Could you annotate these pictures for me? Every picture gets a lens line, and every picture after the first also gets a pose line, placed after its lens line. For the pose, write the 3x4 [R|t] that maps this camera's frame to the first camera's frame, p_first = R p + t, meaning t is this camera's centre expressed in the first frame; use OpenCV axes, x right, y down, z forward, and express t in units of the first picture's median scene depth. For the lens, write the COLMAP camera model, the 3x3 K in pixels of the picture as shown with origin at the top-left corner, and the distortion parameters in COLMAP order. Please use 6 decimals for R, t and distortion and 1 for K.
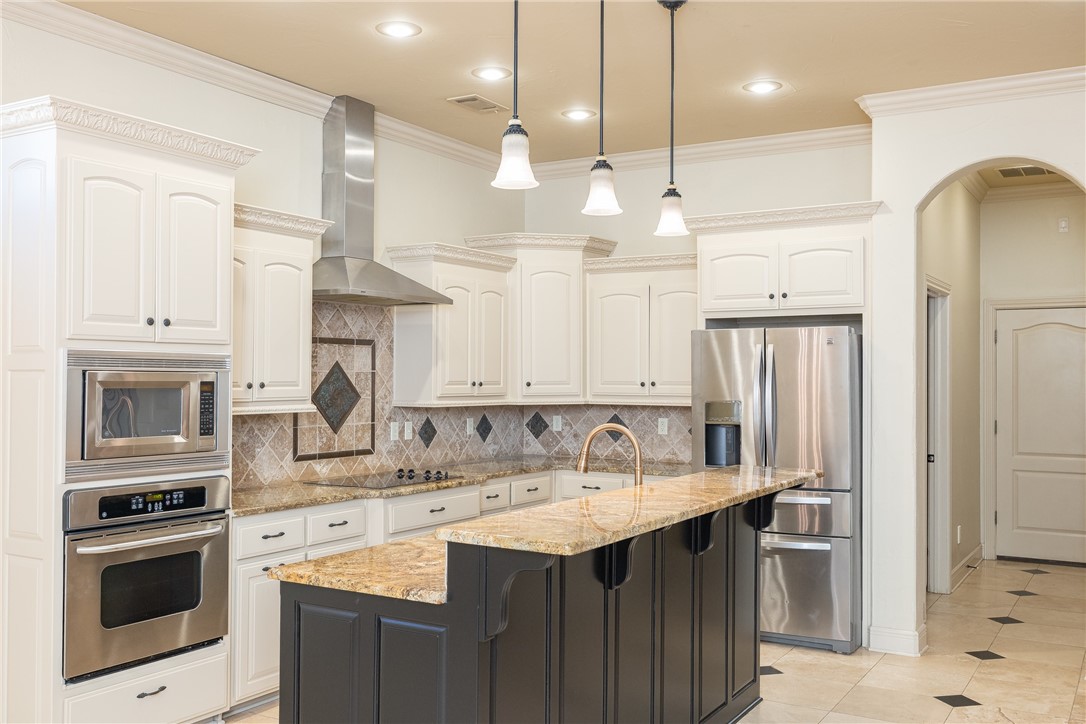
lens RADIAL K [[1028.6, 0, 544.2], [0, 1028.6, 361.0], [0, 0, 1]] dist [0.008729, 0.000000]
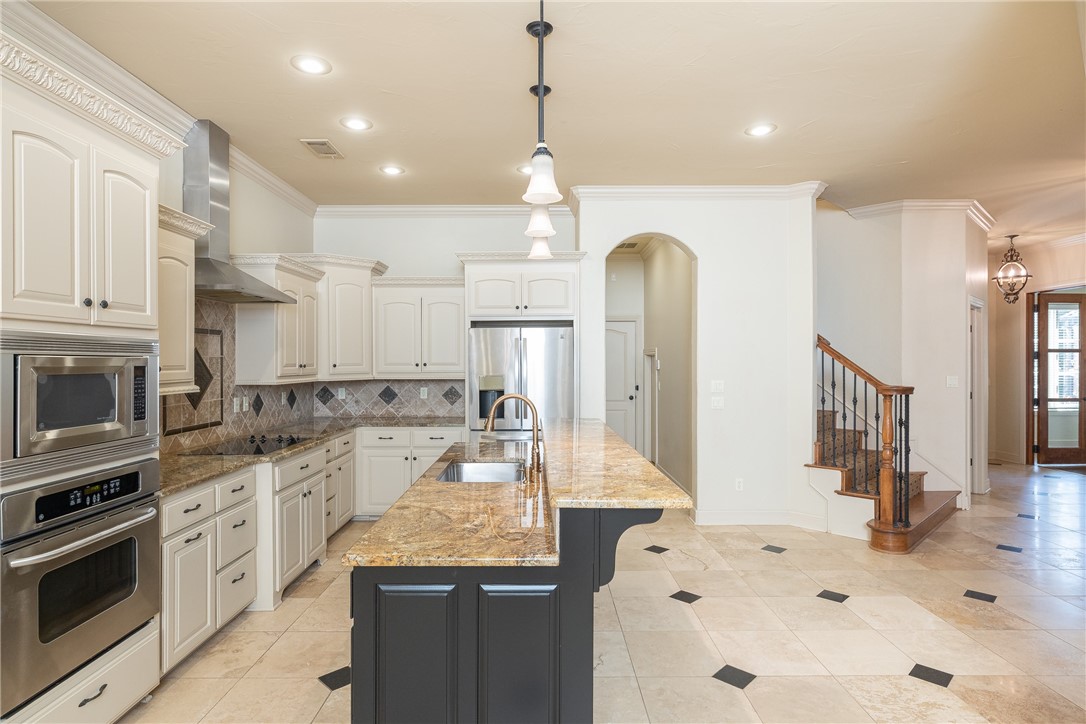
lens RADIAL K [[584.5, 0, 545.1], [0, 584.5, 358.9], [0, 0, 1]] dist [0.000968, -0.001749]
pose [[0.856201, -0.005797, 0.516610, -0.209947], [-0.000932, 0.999918, 0.012765, 0.004034], [-0.516642, -0.011411, 0.856125, 0.231092]]
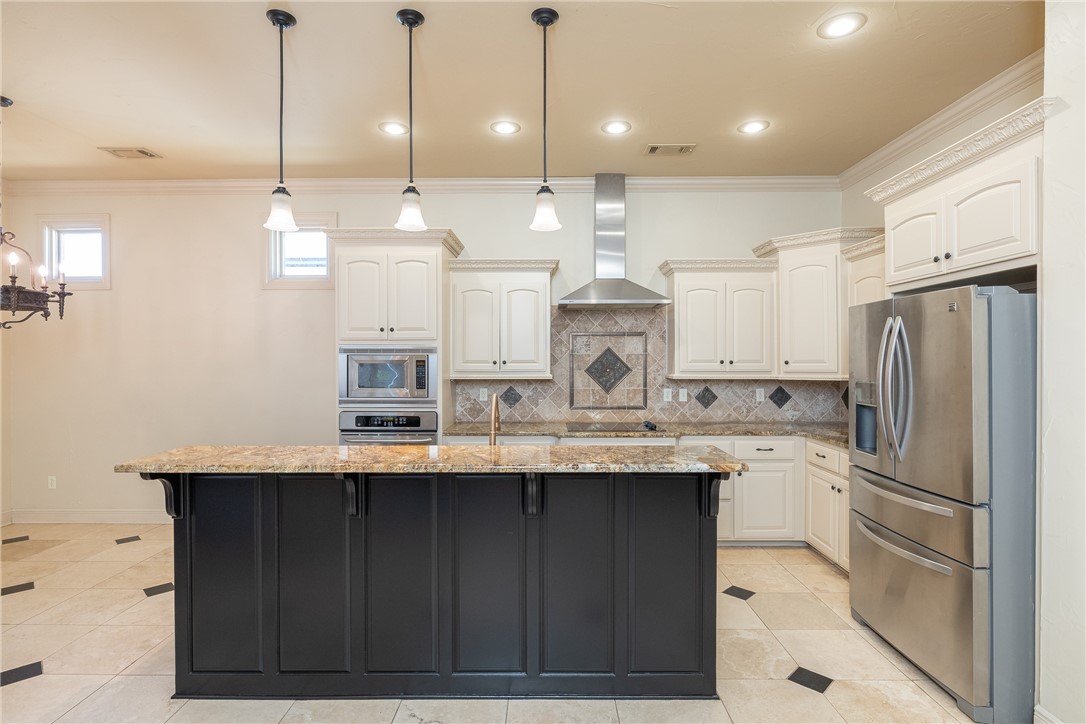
lens RADIAL K [[548.1, 0, 542.3], [0, 548.1, 362.5], [0, 0, 1]] dist [0.001961, 0.001788]
pose [[0.498127, 0.002586, -0.867100, 0.472979], [0.017264, 0.999768, 0.012899, 0.011338], [0.866932, -0.021395, 0.497967, 0.516505]]
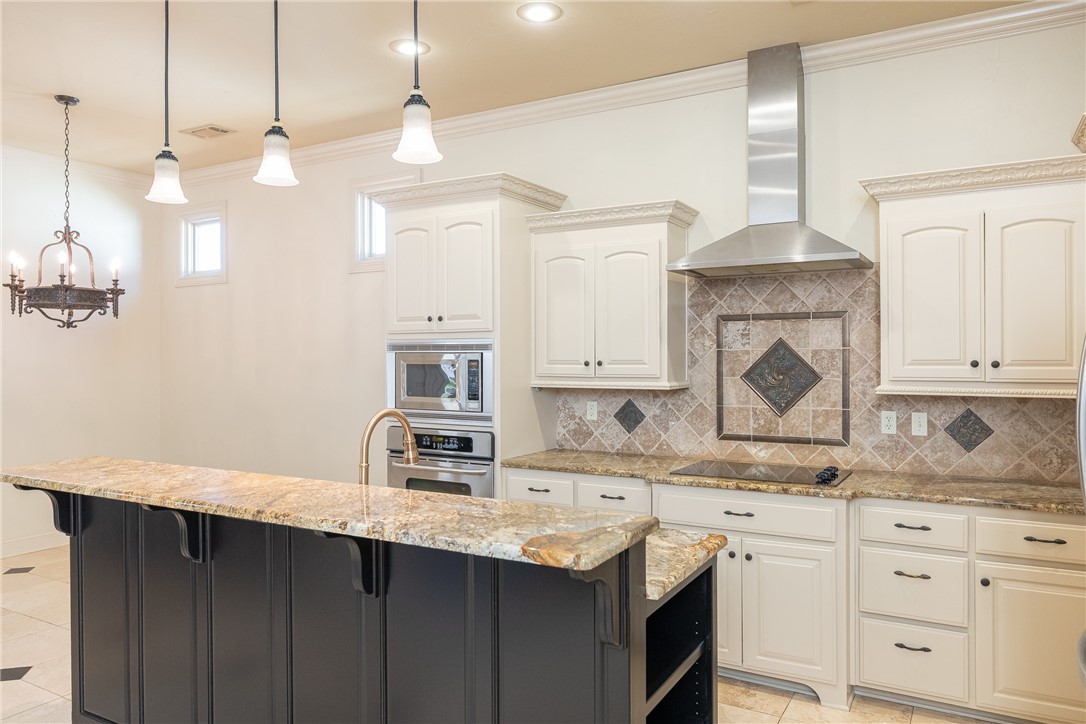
lens RADIAL K [[769.5, 0, 535.9], [0, 769.5, 358.0], [0, 0, 1]] dist [0.007476, -0.005426]
pose [[0.000132, -0.003036, -0.999995, 0.498809], [0.018492, 0.999824, -0.003033, 0.016365], [0.999829, -0.018491, 0.000189, 0.800243]]
